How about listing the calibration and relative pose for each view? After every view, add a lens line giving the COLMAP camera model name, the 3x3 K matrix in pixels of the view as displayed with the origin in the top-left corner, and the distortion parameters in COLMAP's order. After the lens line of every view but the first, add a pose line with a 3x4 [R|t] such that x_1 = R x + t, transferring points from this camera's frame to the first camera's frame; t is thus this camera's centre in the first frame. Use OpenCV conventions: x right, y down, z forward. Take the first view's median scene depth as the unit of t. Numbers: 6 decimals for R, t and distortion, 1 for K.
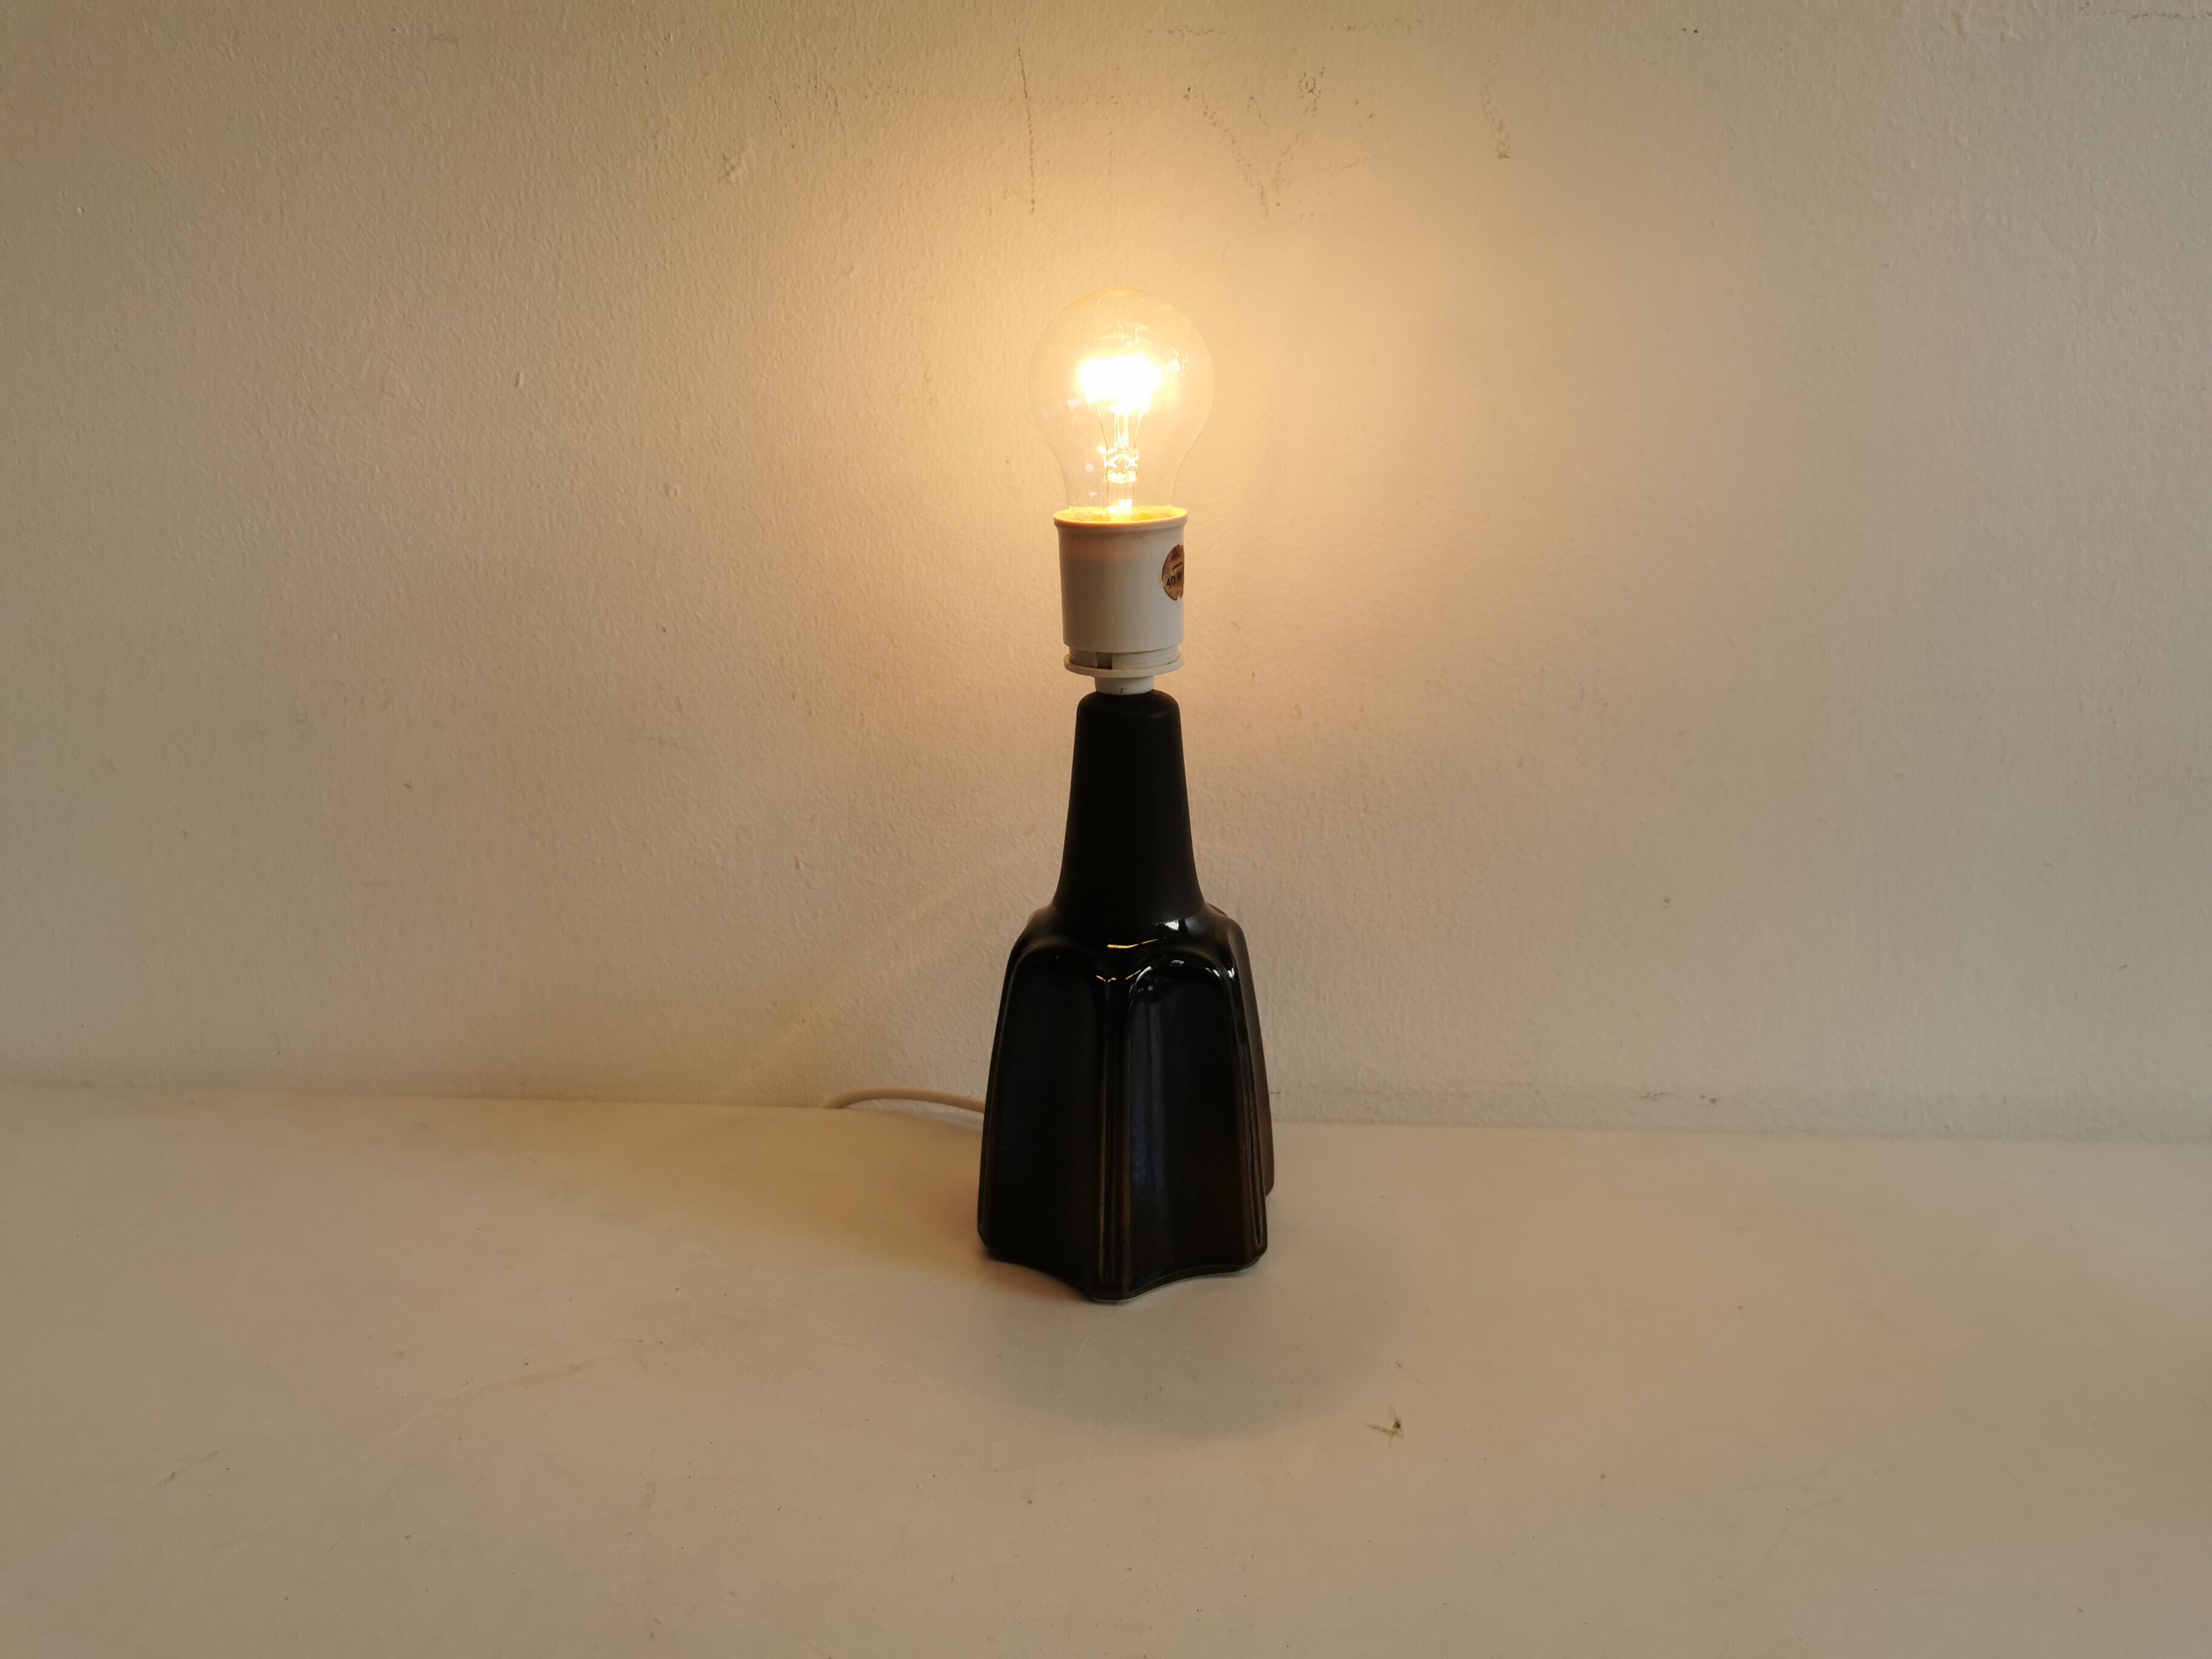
lens RADIAL K [[1728.8, 0, 1133.9], [0, 1728.8, 822.9], [0, 0, 1]] dist [0.017637, -0.050718]
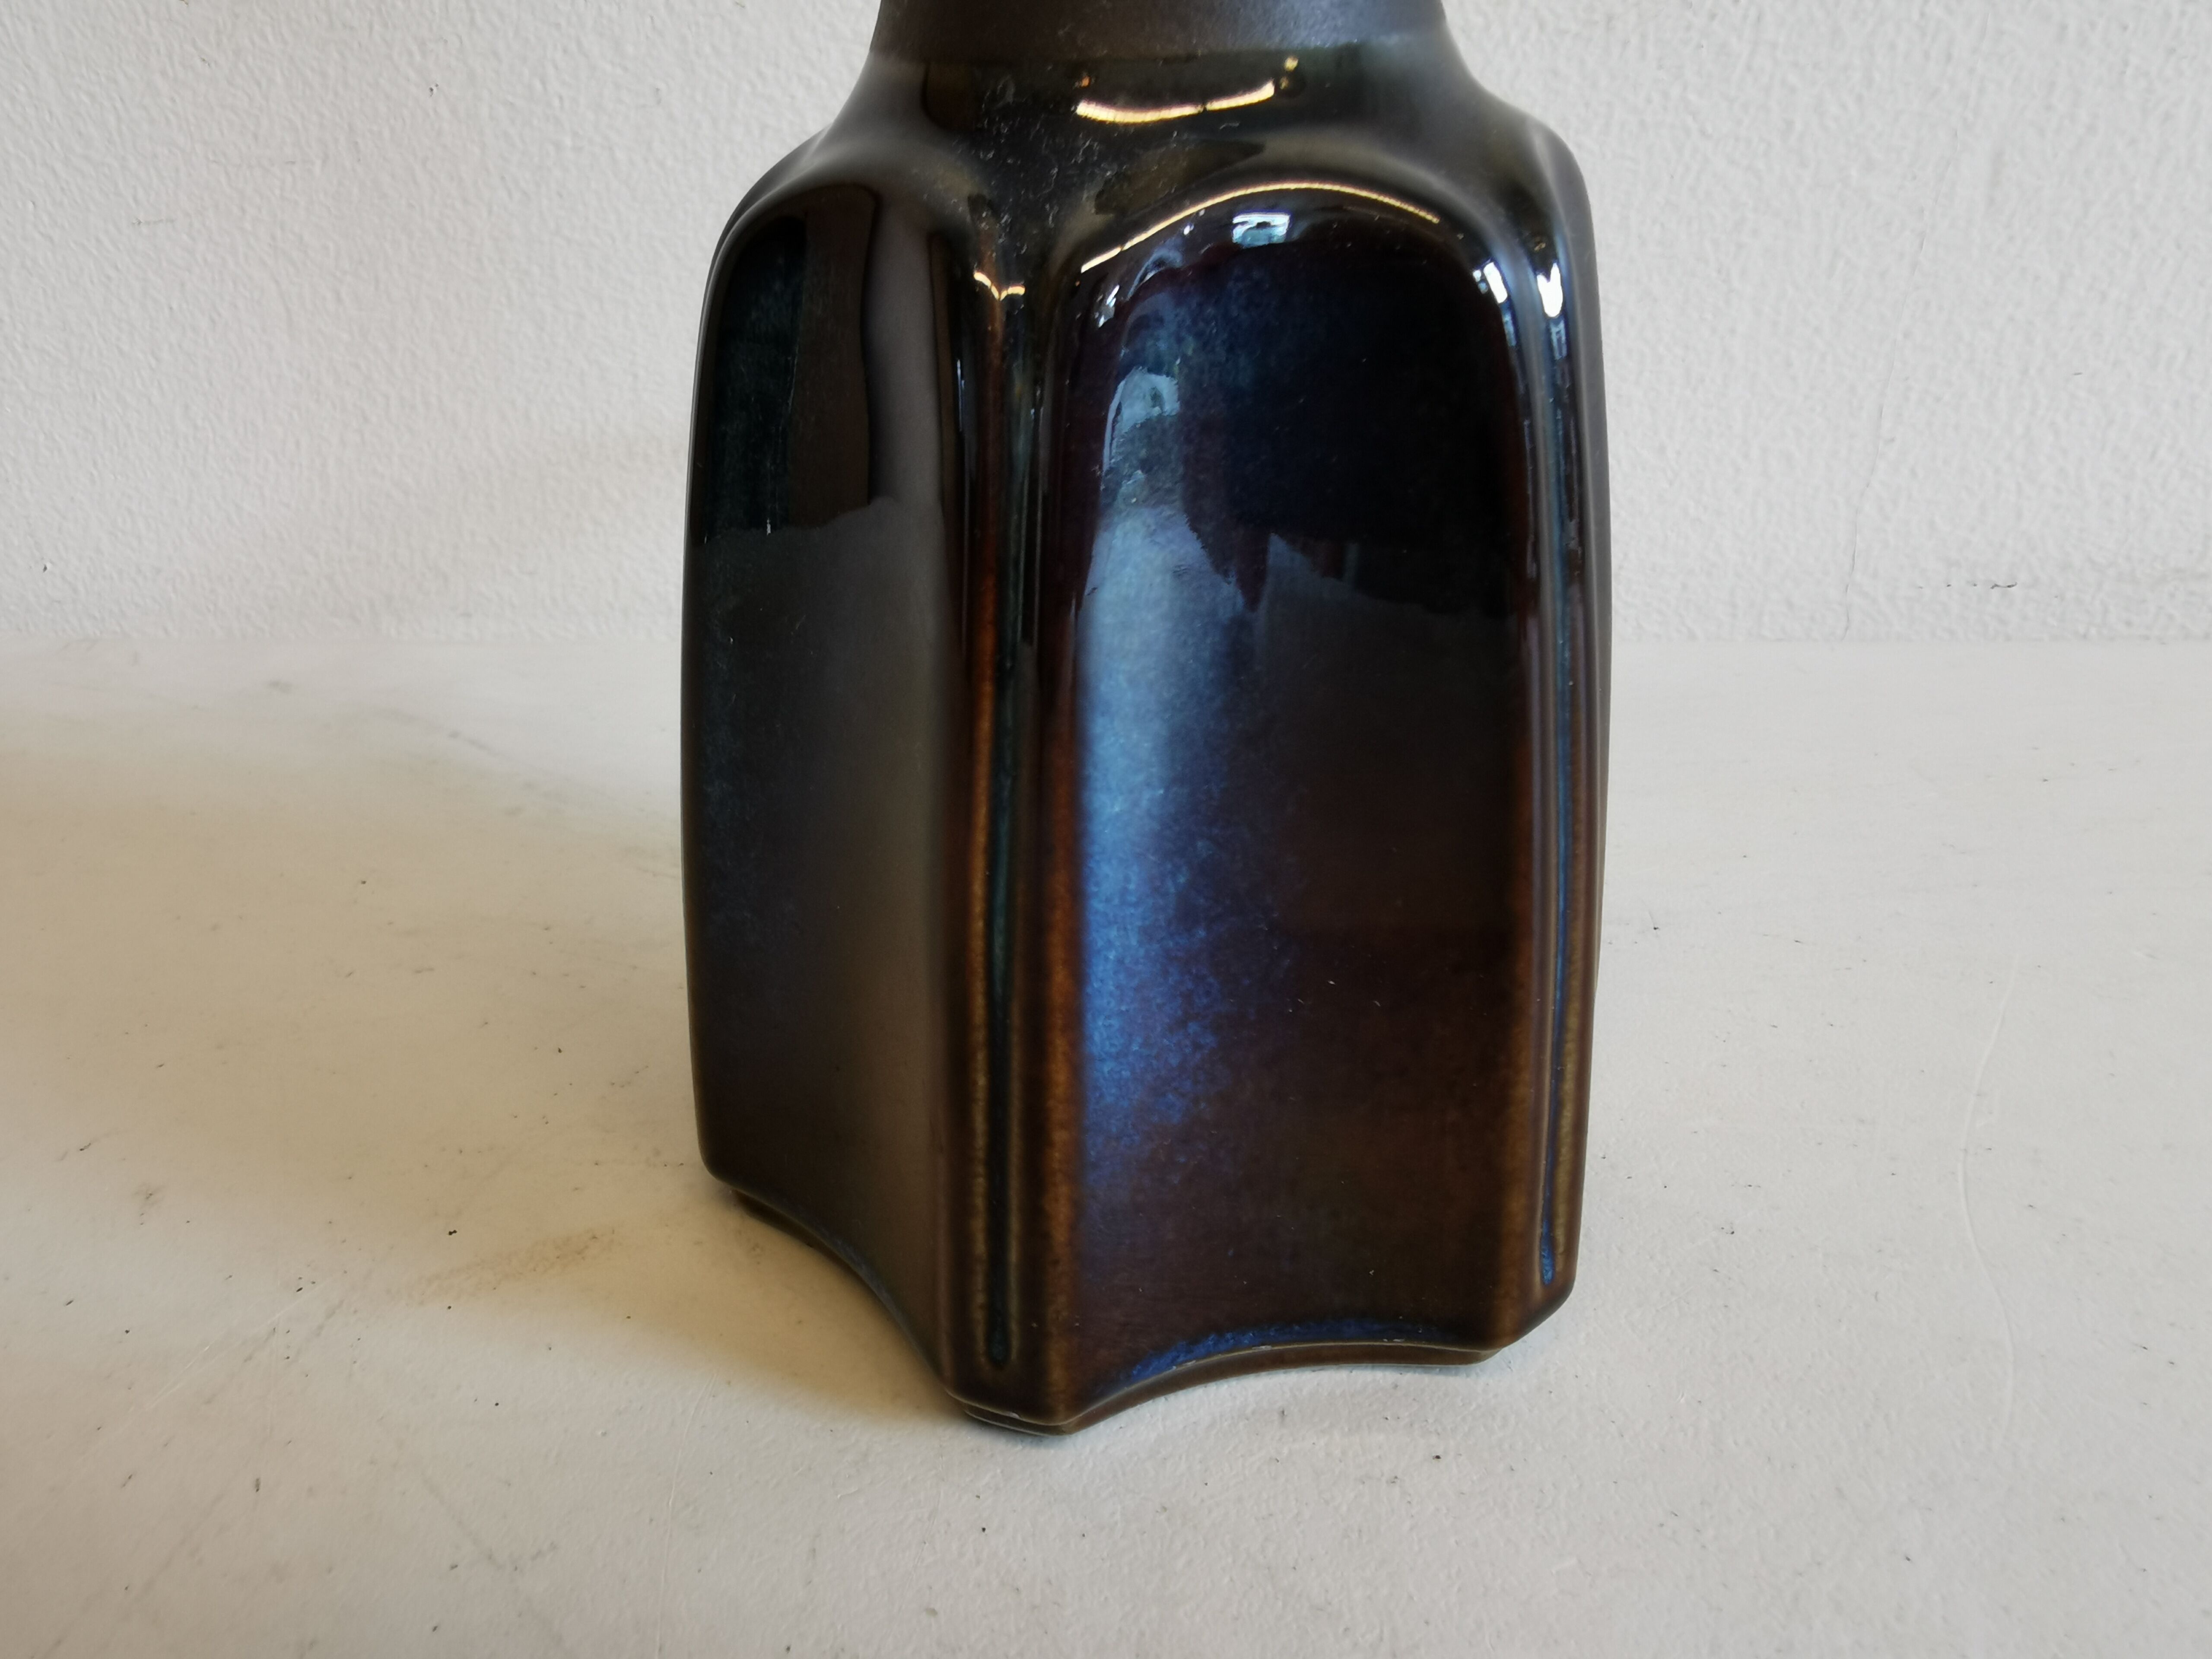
lens RADIAL K [[1663.7, 0, 926.7], [0, 1663.7, 823.6], [0, 0, 1]] dist [0.032616, -0.017522]
pose [[0.992635, -0.008447, -0.120847, -0.160985], [0.033349, 0.978077, 0.205558, 0.122249], [0.116461, -0.208074, 0.971155, 0.538674]]
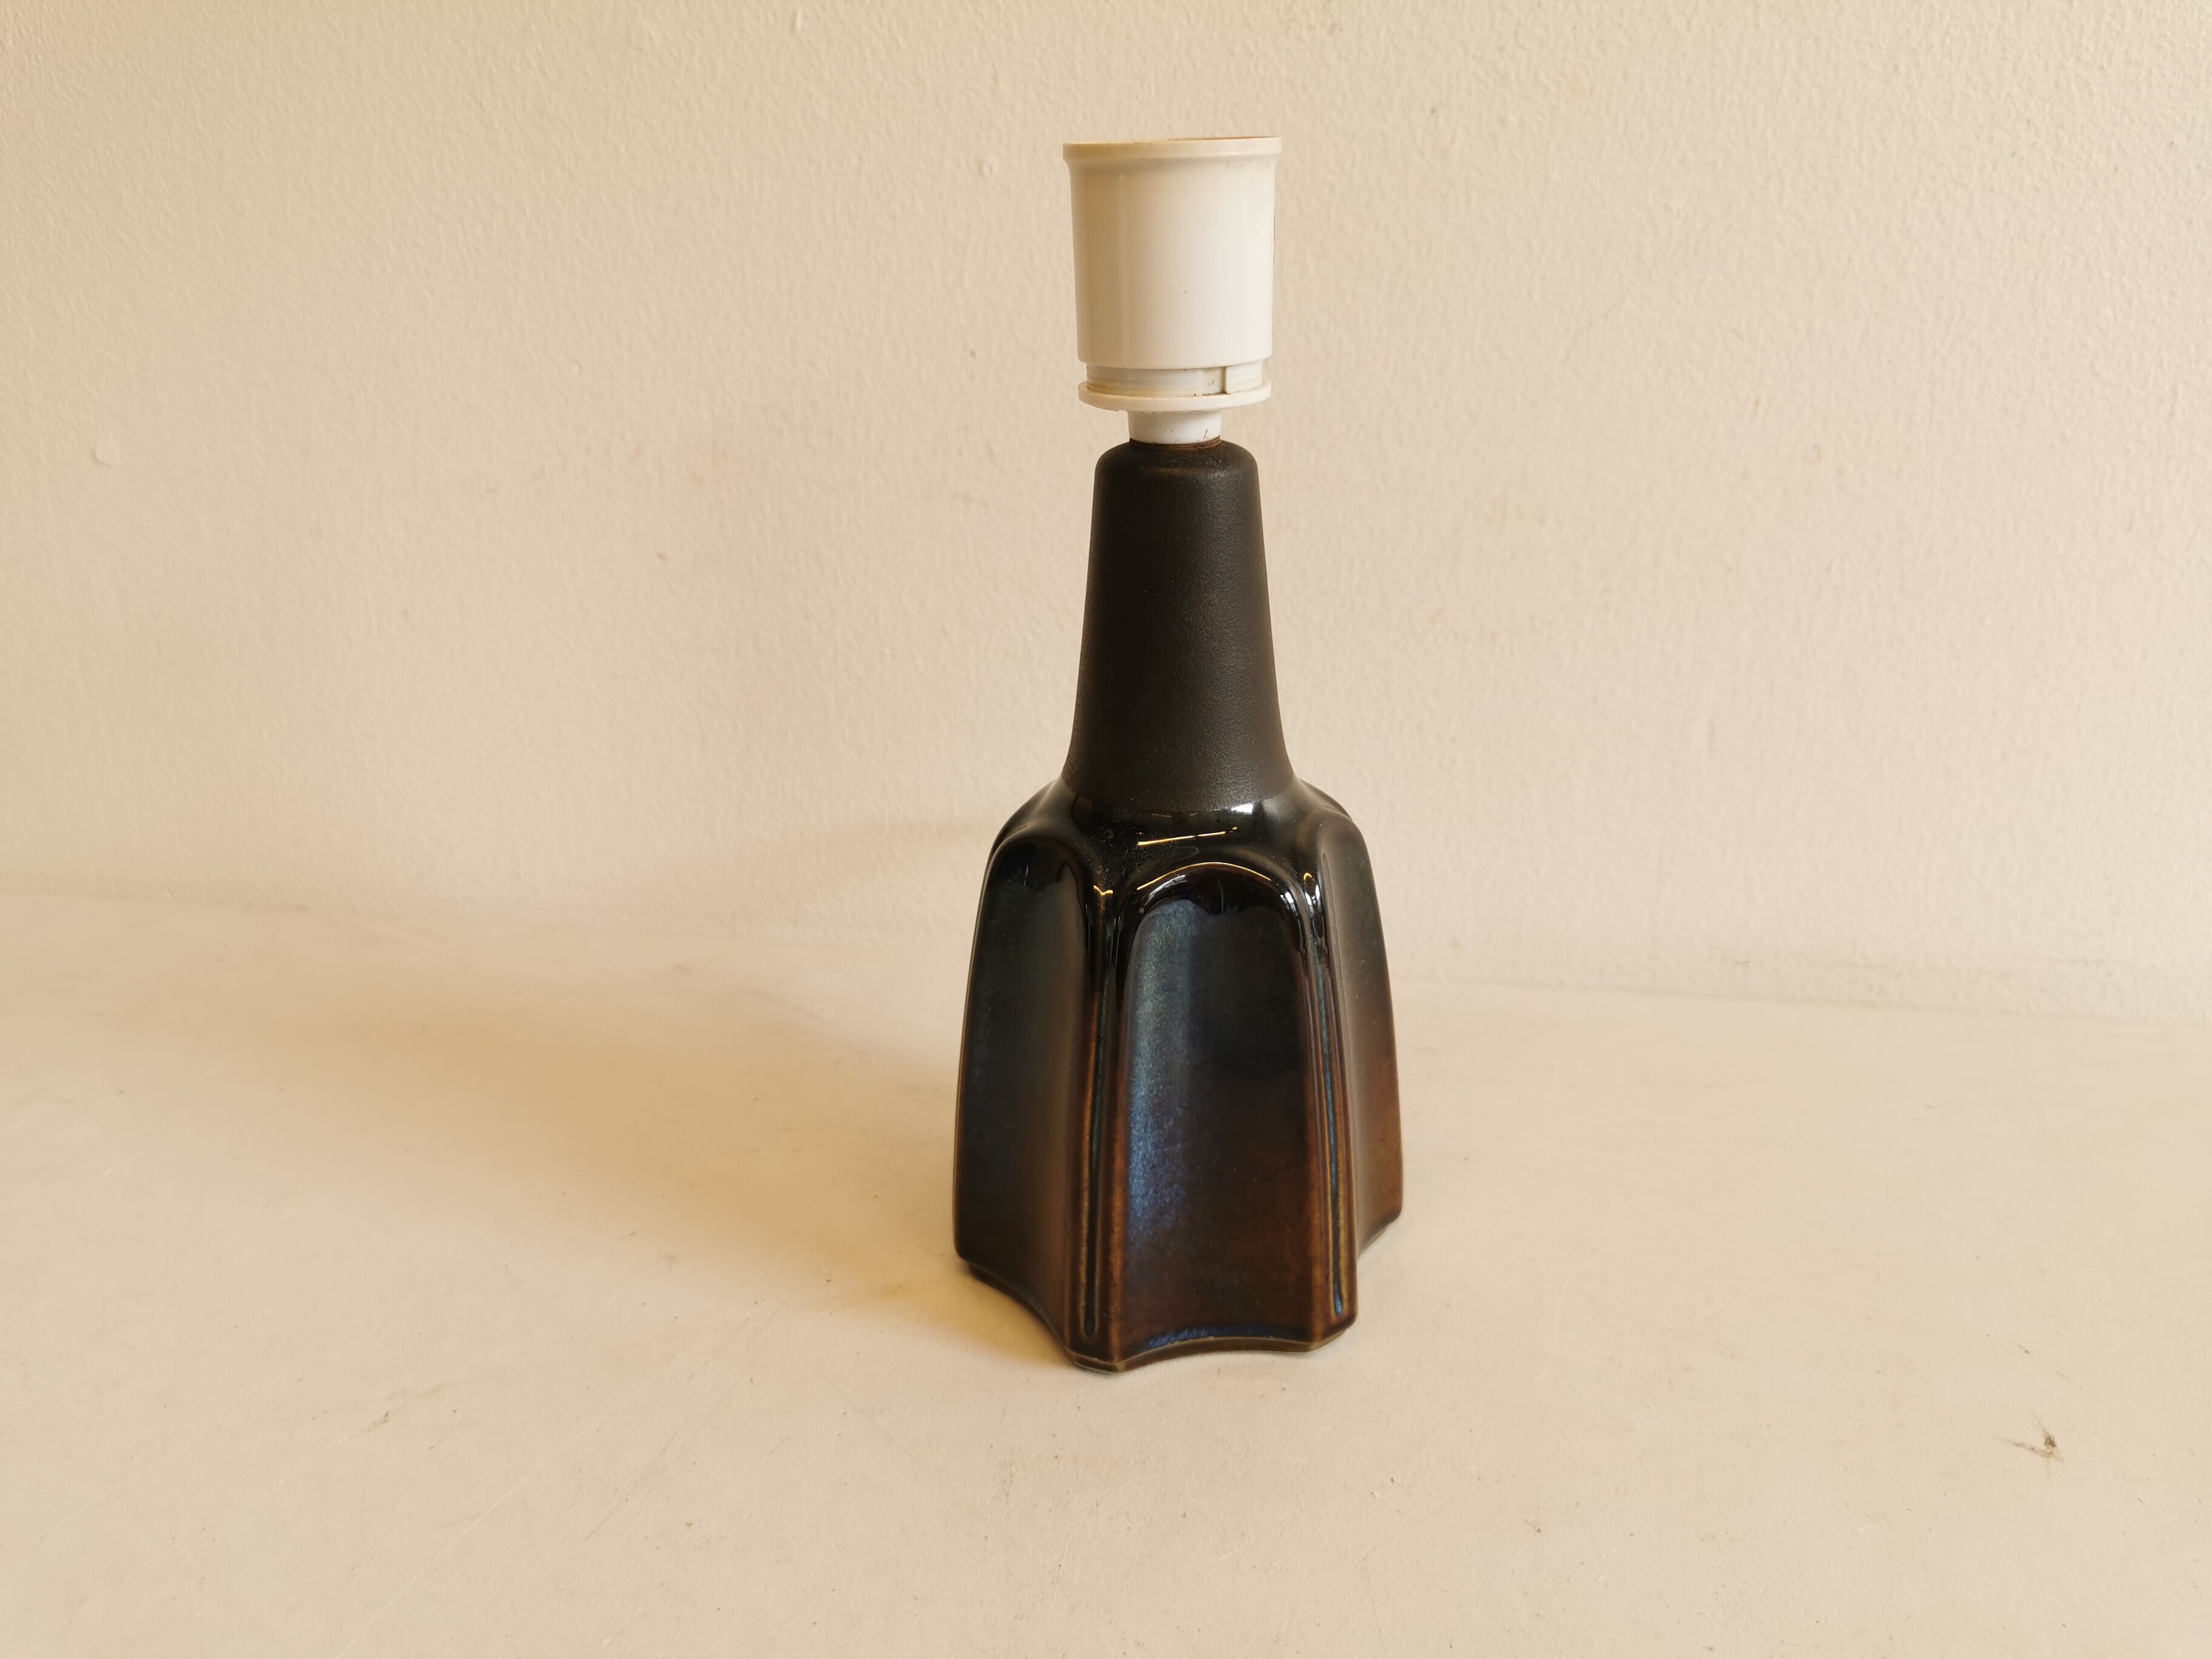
lens RADIAL K [[1728.8, 0, 1109.6], [0, 1728.8, 827.8], [0, 0, 1]] dist [0.017637, -0.050718]
pose [[0.991629, 0.023273, -0.127002, -0.106798], [-0.012584, 0.996359, 0.084326, 0.036399], [0.128502, -0.082022, 0.988311, 0.217195]]
